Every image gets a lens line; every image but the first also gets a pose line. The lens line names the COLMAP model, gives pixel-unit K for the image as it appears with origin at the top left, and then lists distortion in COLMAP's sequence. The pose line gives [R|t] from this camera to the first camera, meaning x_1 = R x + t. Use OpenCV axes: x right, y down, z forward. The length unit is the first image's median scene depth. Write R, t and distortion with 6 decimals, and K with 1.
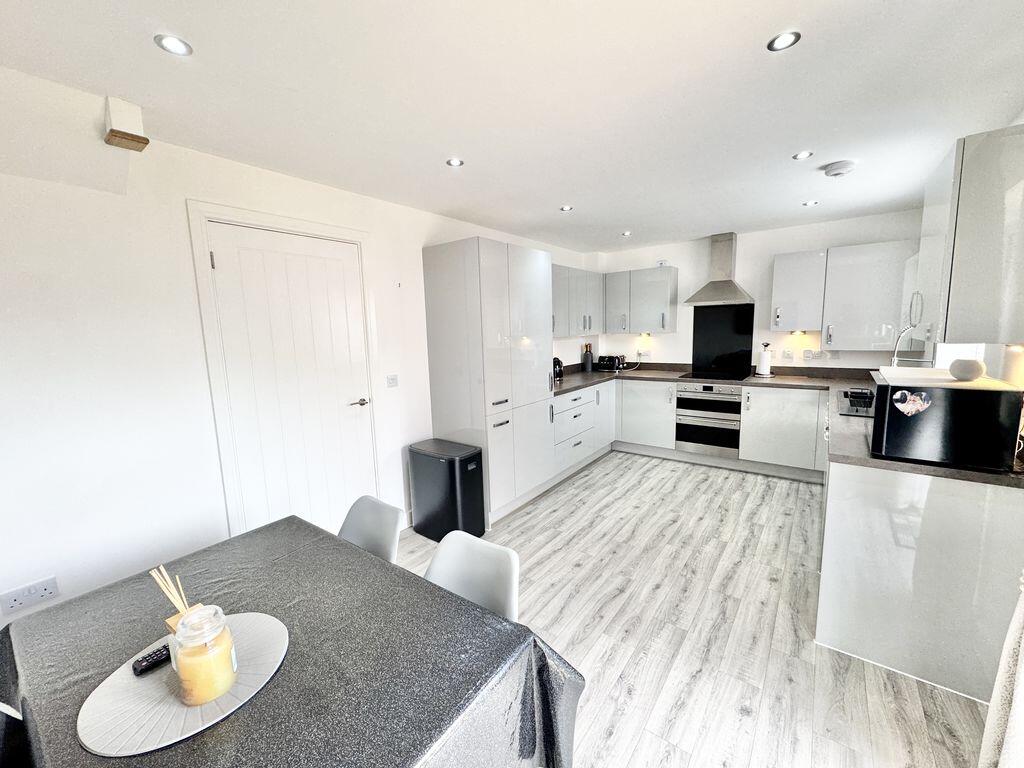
lens RADIAL K [[413.0, 0, 511.9], [0, 413.0, 386.1], [0, 0, 1]] dist [-0.003024, 0.000059]
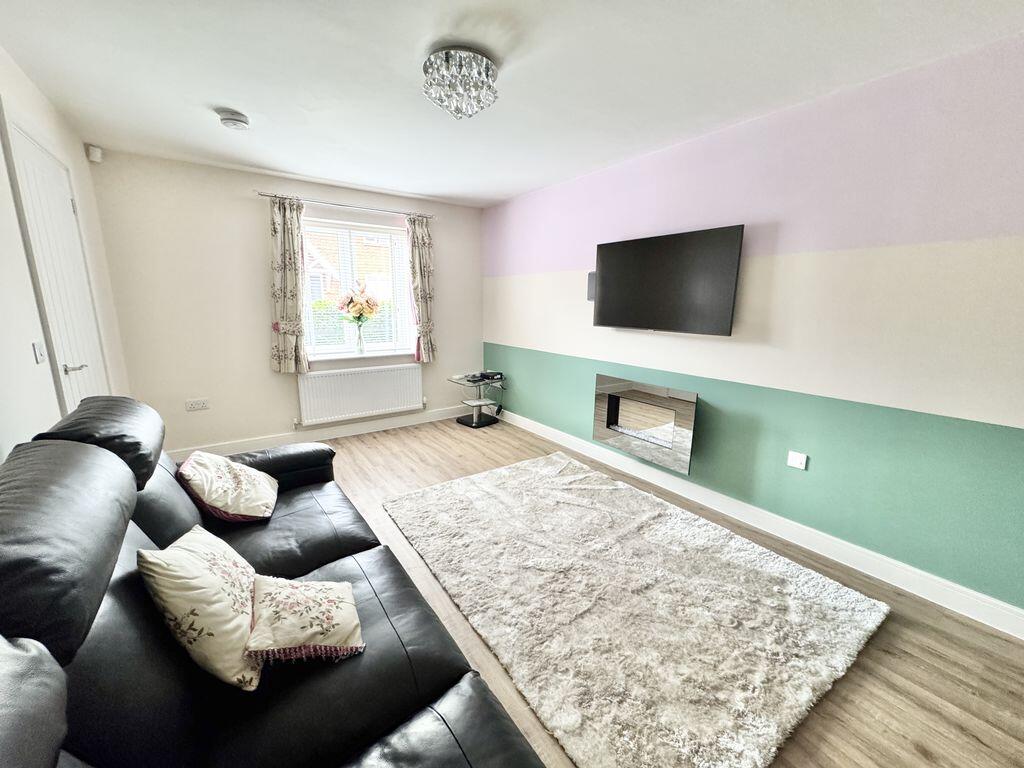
lens RADIAL K [[413.0, 0, 512.1], [0, 413.0, 382.9], [0, 0, 1]] dist [-0.003024, 0.000059]
pose [[-0.299653, 0.222005, -0.927859, 1.278552], [-0.133474, 0.953229, 0.271180, -0.170260], [0.944665, 0.205105, -0.256006, 1.072376]]
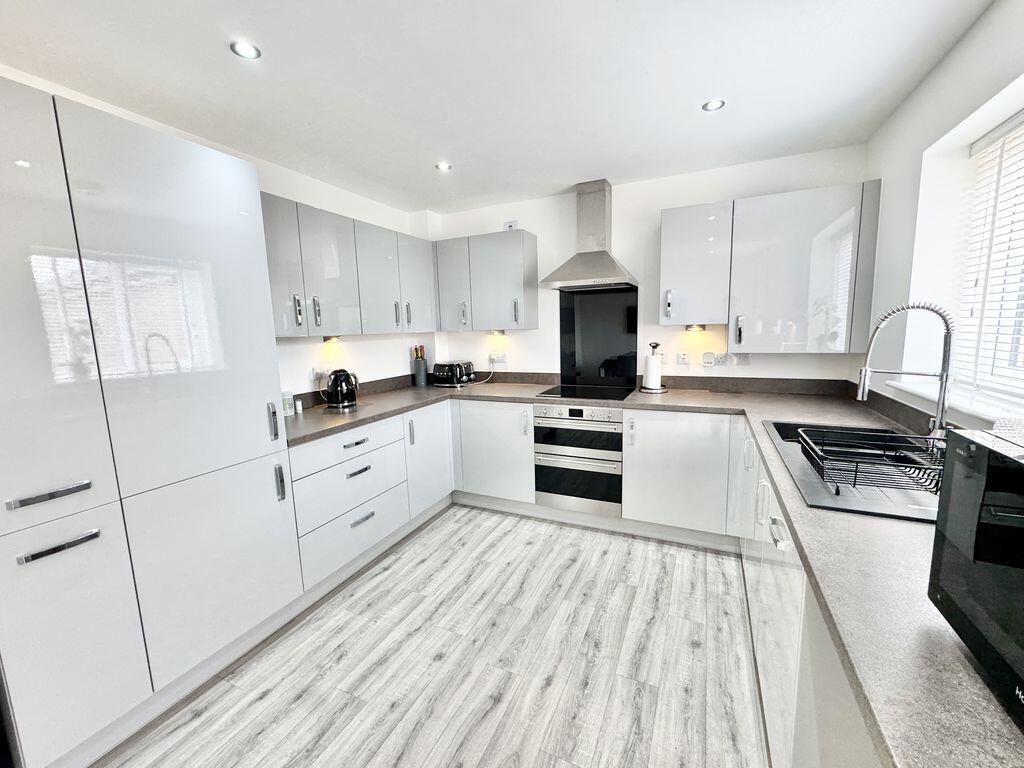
lens RADIAL K [[413.0, 0, 513.2], [0, 413.0, 384.6], [0, 0, 1]] dist [-0.003024, 0.000059]
pose [[0.977237, -0.027079, 0.210416, 0.241096], [0.028707, 0.999577, -0.004687, -0.038975], [-0.210200, 0.010620, 0.977601, 0.380322]]
